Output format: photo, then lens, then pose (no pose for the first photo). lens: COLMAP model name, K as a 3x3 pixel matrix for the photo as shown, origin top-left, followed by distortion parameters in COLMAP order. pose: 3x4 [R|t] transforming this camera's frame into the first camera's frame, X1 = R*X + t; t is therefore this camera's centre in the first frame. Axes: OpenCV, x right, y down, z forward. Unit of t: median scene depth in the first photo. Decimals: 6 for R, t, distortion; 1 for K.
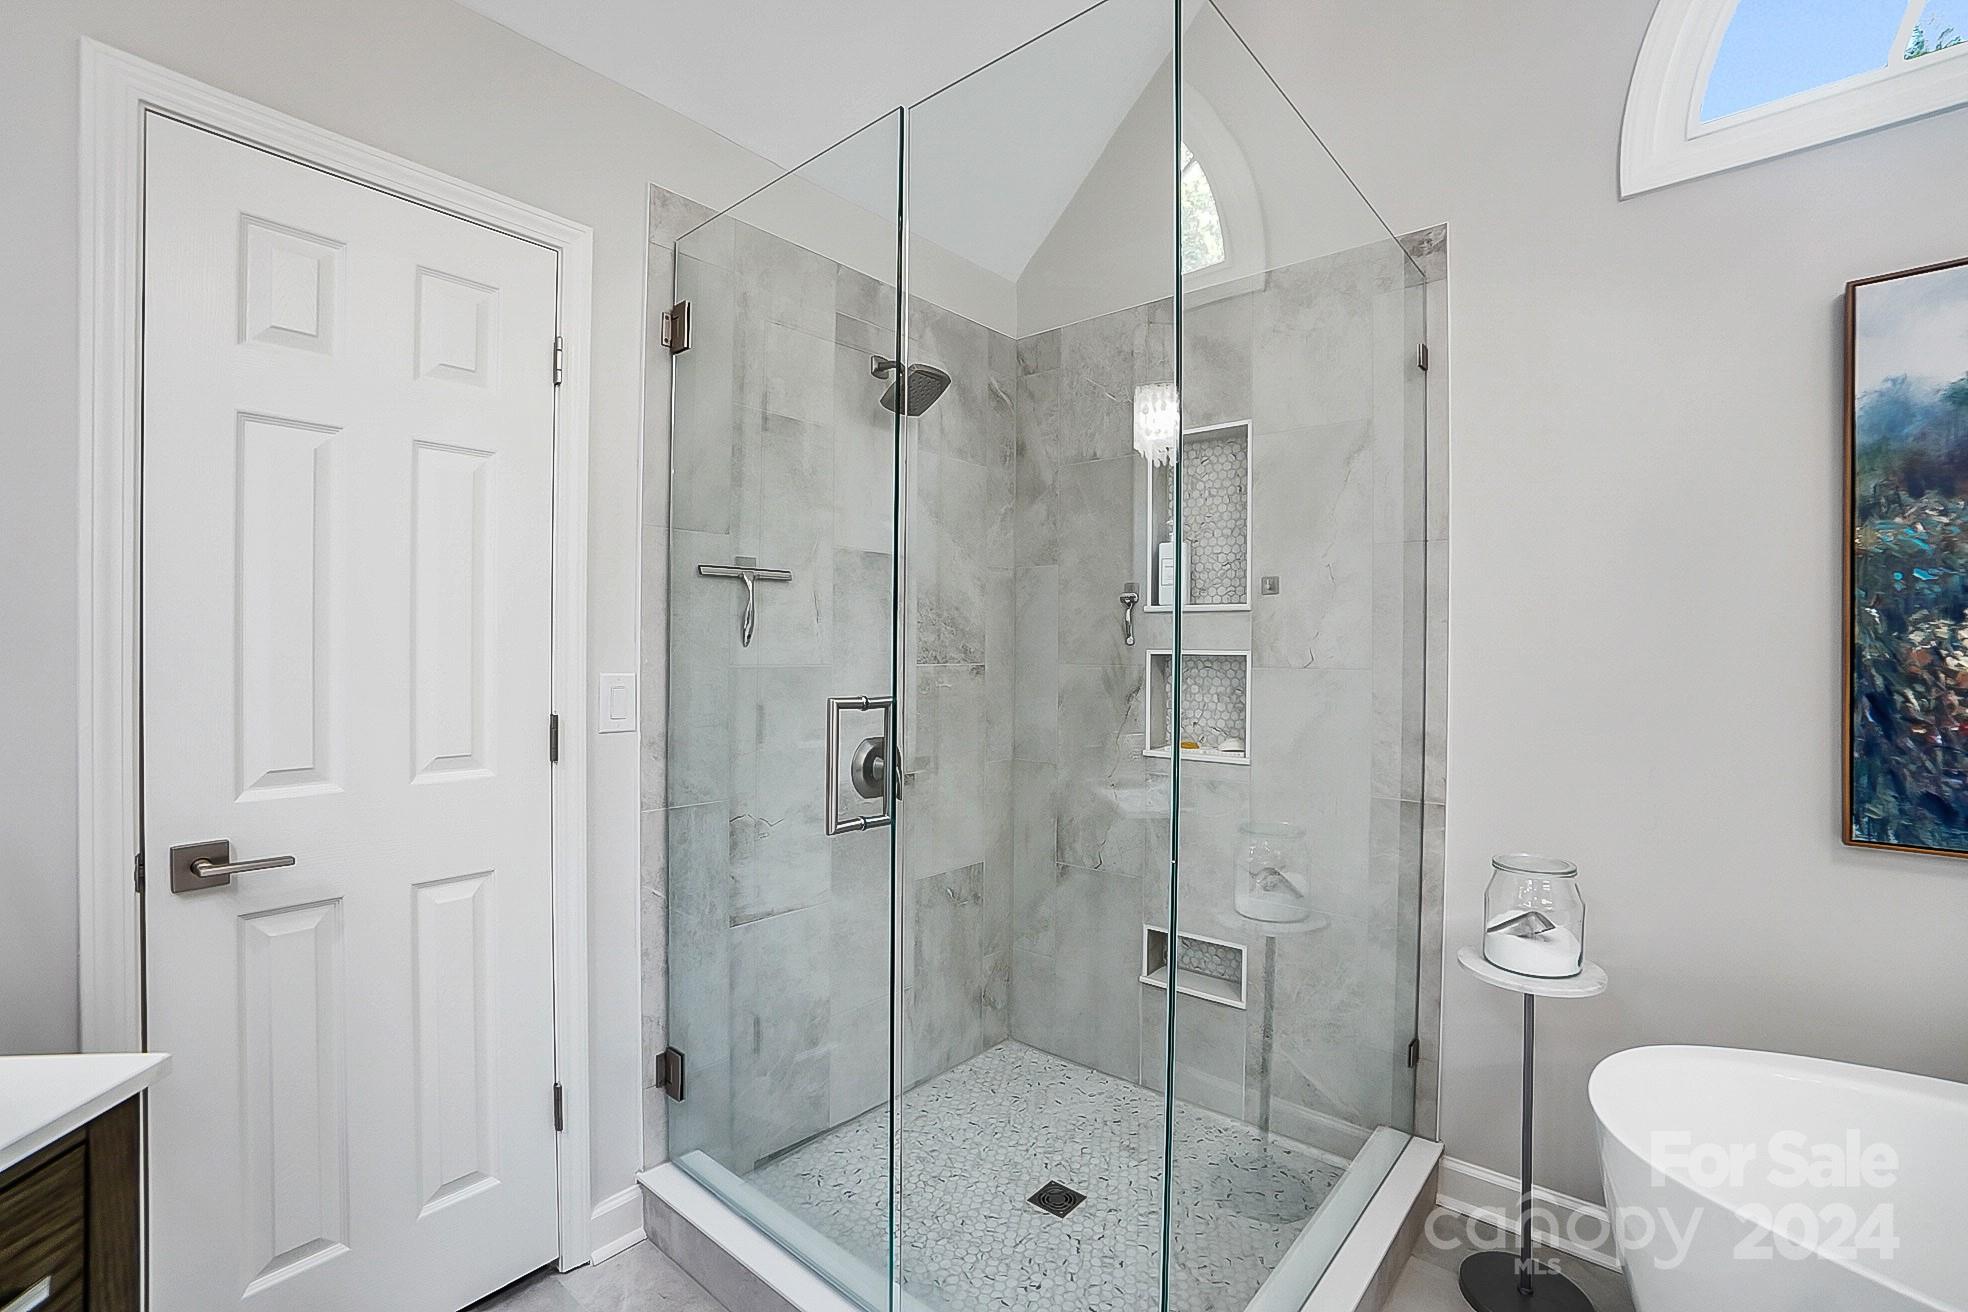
lens RADIAL K [[857.4, 0, 1006.5], [0, 857.4, 651.9], [0, 0, 1]] dist [-0.051837, 0.021422]
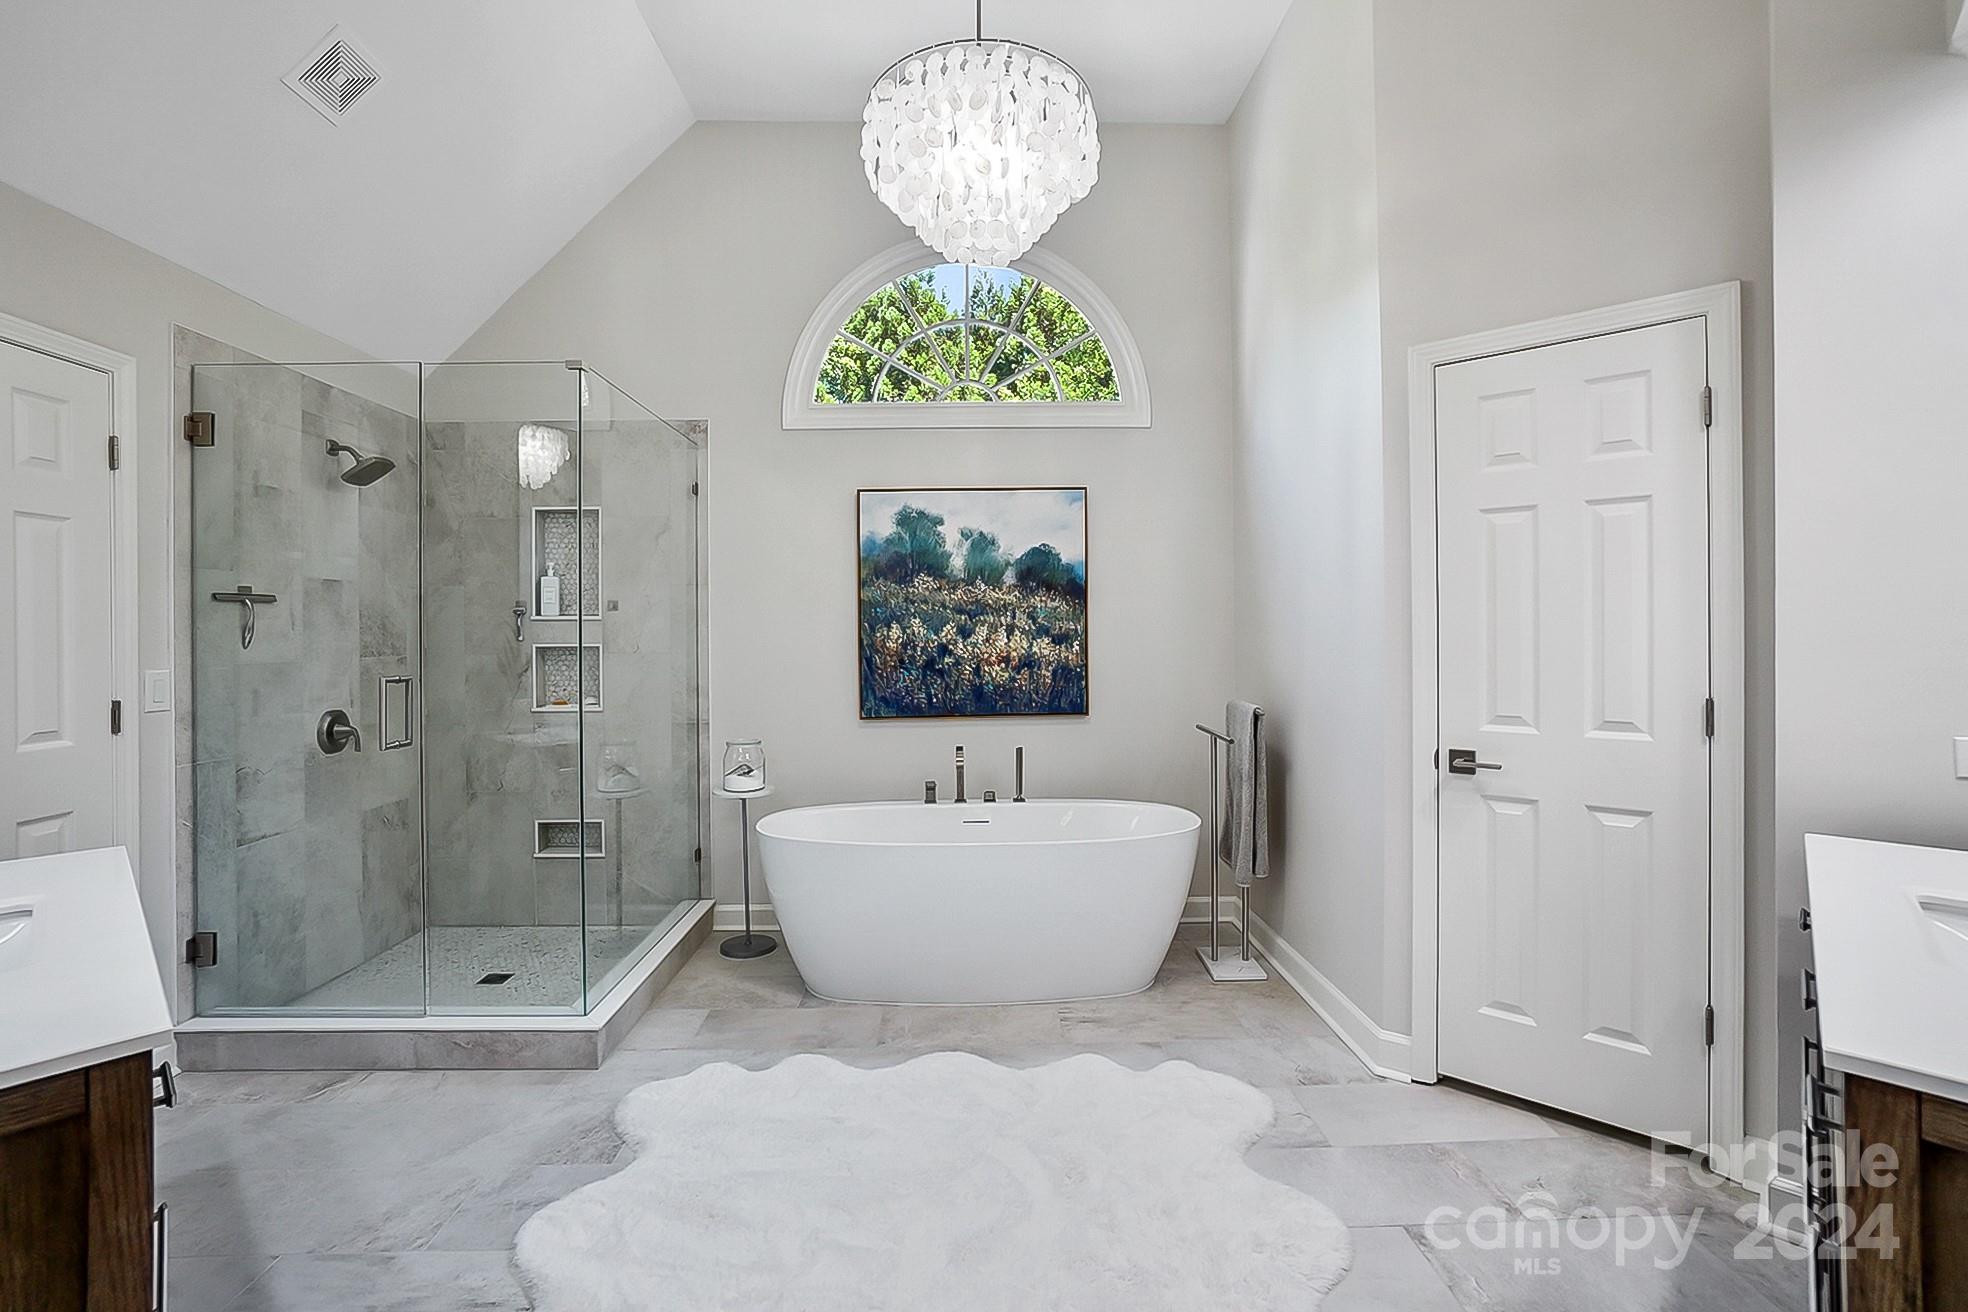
lens RADIAL K [[873.6, 0, 971.4], [0, 873.6, 638.1], [0, 0, 1]] dist [-0.066447, 0.025198]
pose [[0.760093, -0.017026, 0.649591, -0.300219], [0.013861, 0.999854, 0.009987, -0.021552], [-0.649666, 0.001413, 0.760218, -0.866497]]
